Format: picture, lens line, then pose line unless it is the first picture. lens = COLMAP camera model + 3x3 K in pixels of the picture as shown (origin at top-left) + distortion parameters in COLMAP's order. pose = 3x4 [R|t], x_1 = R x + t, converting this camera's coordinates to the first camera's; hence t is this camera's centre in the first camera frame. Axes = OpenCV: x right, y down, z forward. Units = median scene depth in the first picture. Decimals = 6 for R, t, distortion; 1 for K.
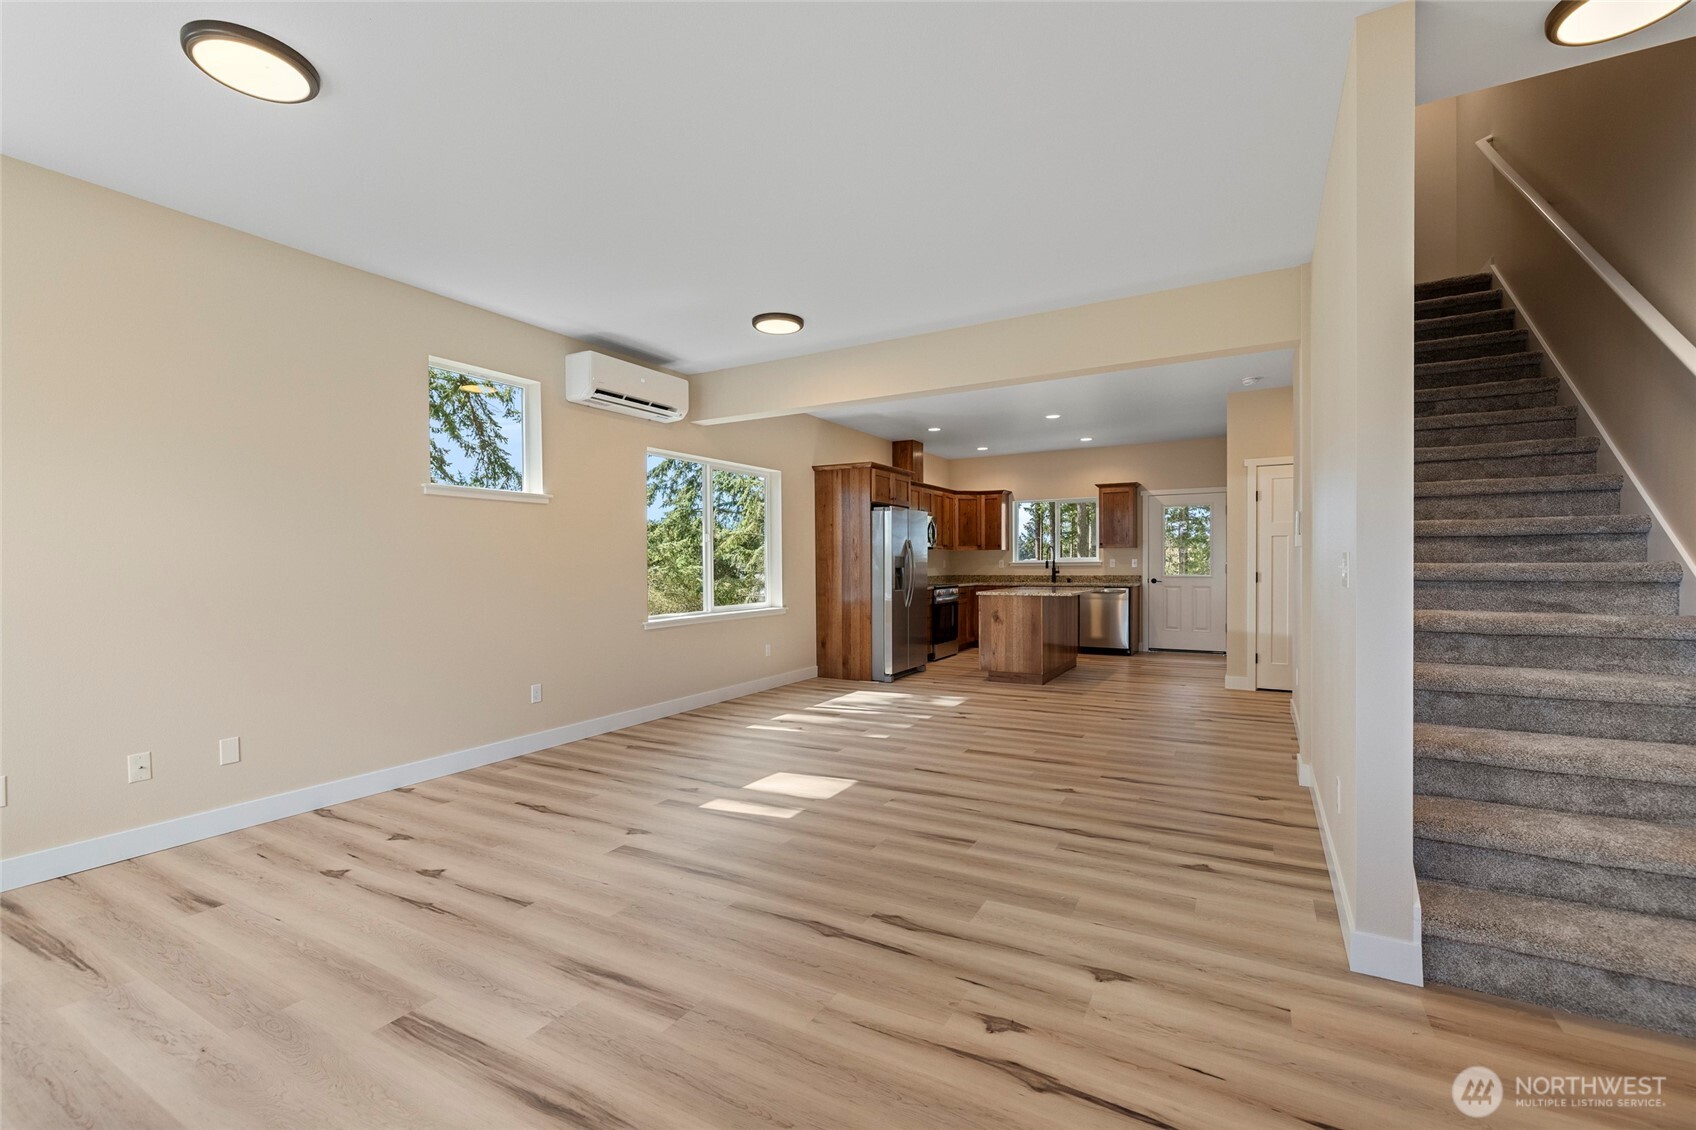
lens RADIAL K [[725.5, 0, 847.0], [0, 725.5, 569.8], [0, 0, 1]] dist [-0.000230, 0.000037]
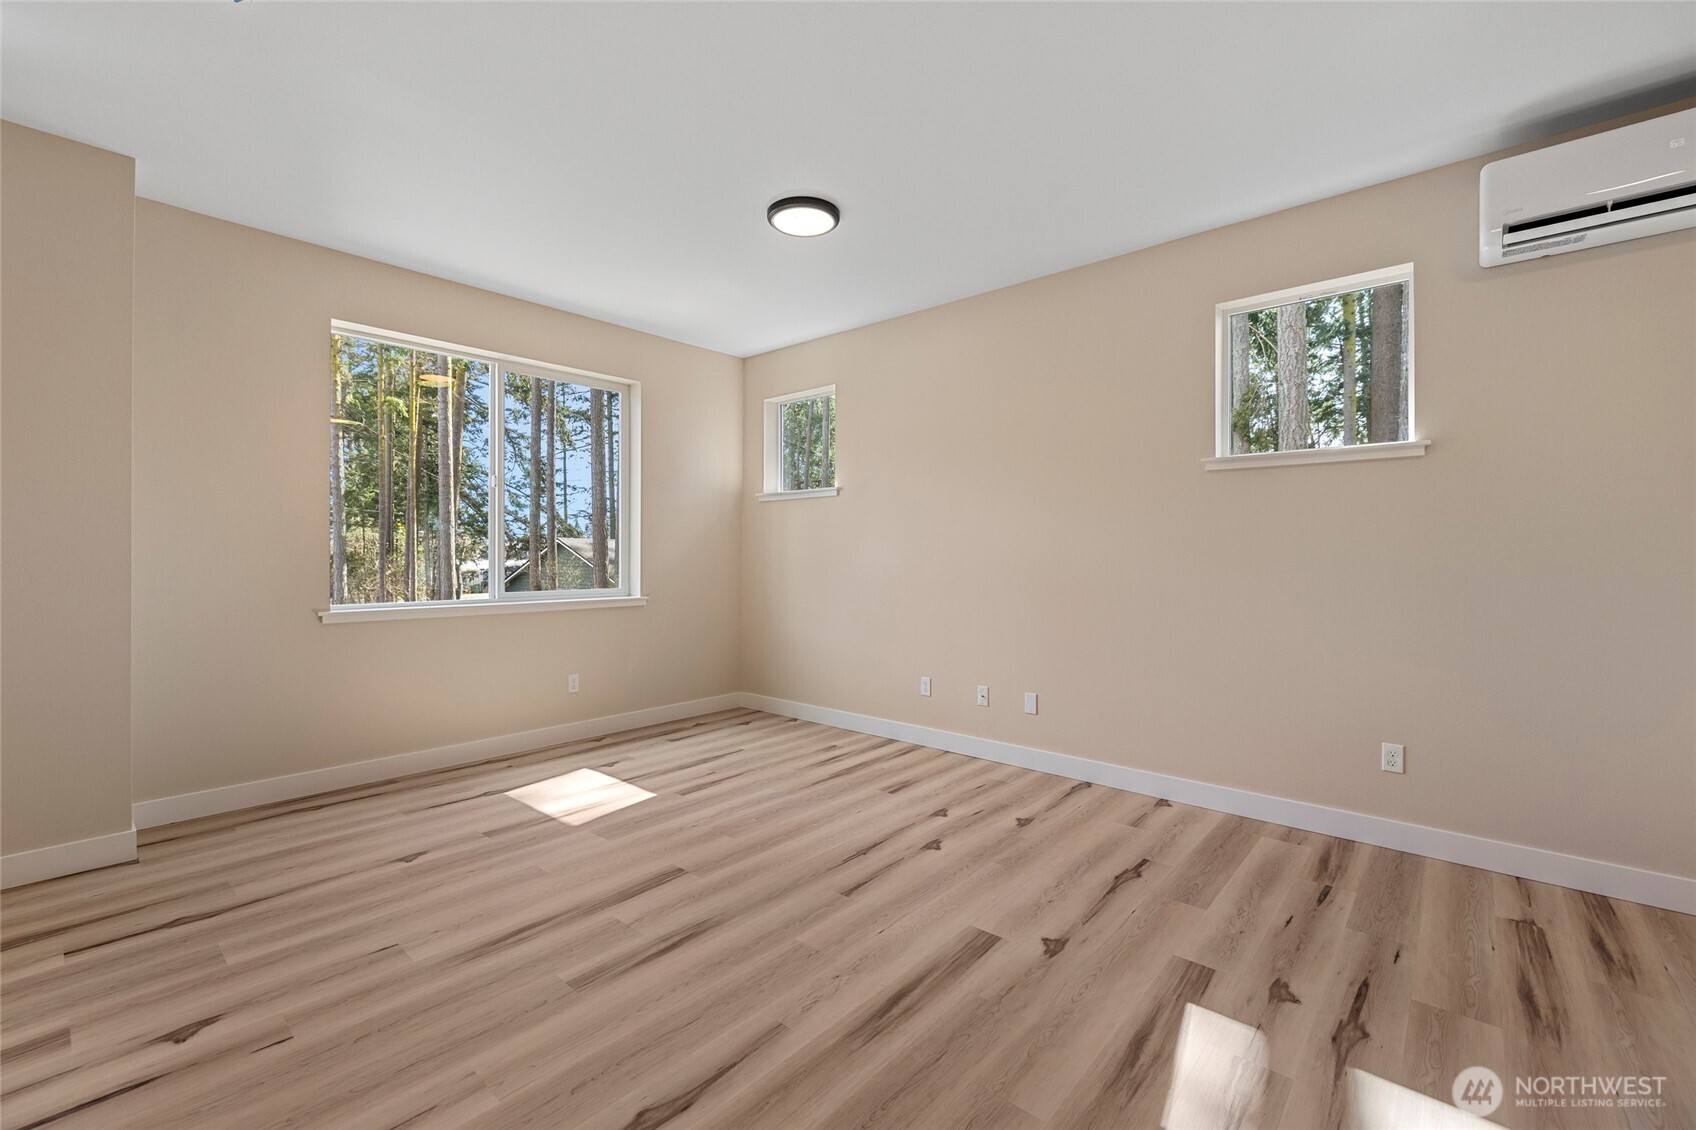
lens RADIAL K [[713.1, 0, 834.9], [0, 713.1, 555.2], [0, 0, 1]] dist [0.000381, 0.000032]
pose [[-0.214228, 0.008473, -0.976747, 0.275029], [-0.009904, 0.999892, 0.010846, -0.008611], [0.976734, 0.011997, -0.214121, 0.632294]]
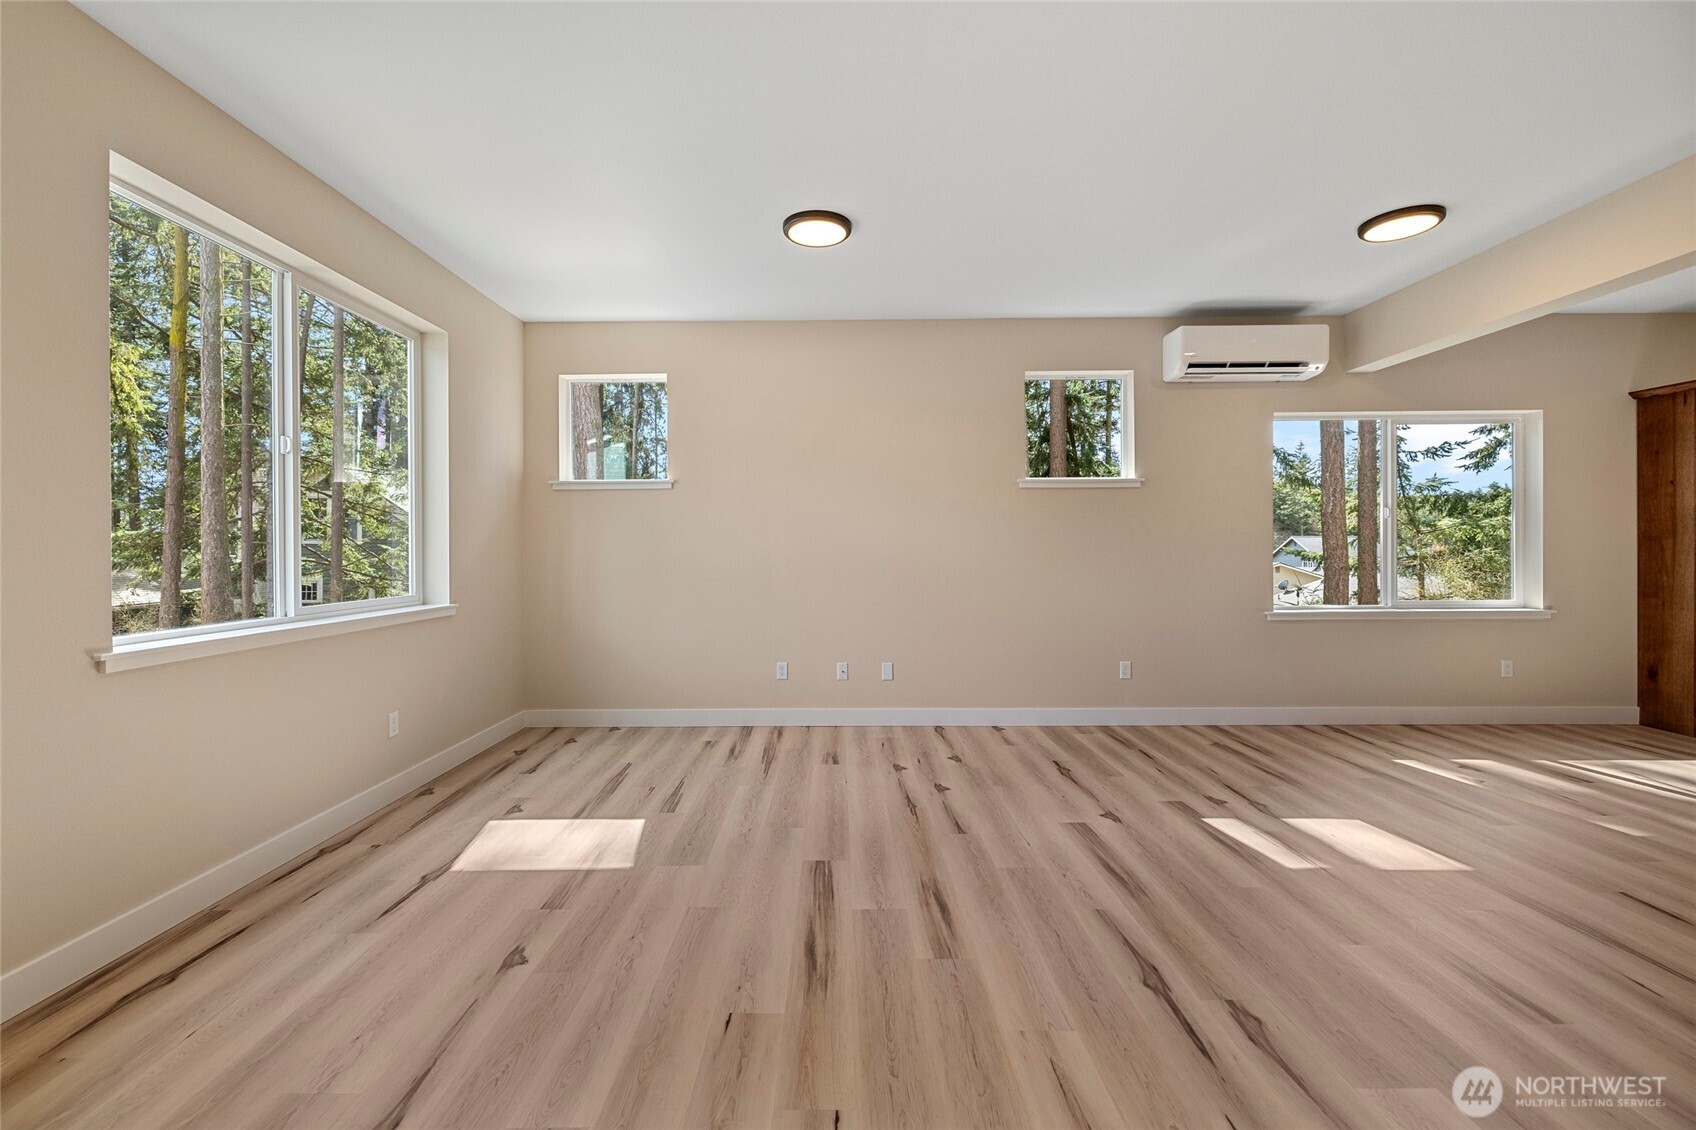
lens RADIAL K [[711.3, 0, 830.9], [0, 711.3, 548.3], [0, 0, 1]] dist [-0.000917, 0.000062]
pose [[0.483162, 0.005983, -0.875510, 0.252203], [-0.006939, 0.999971, 0.003004, -0.004492], [0.875503, 0.004624, 0.483190, 0.129849]]
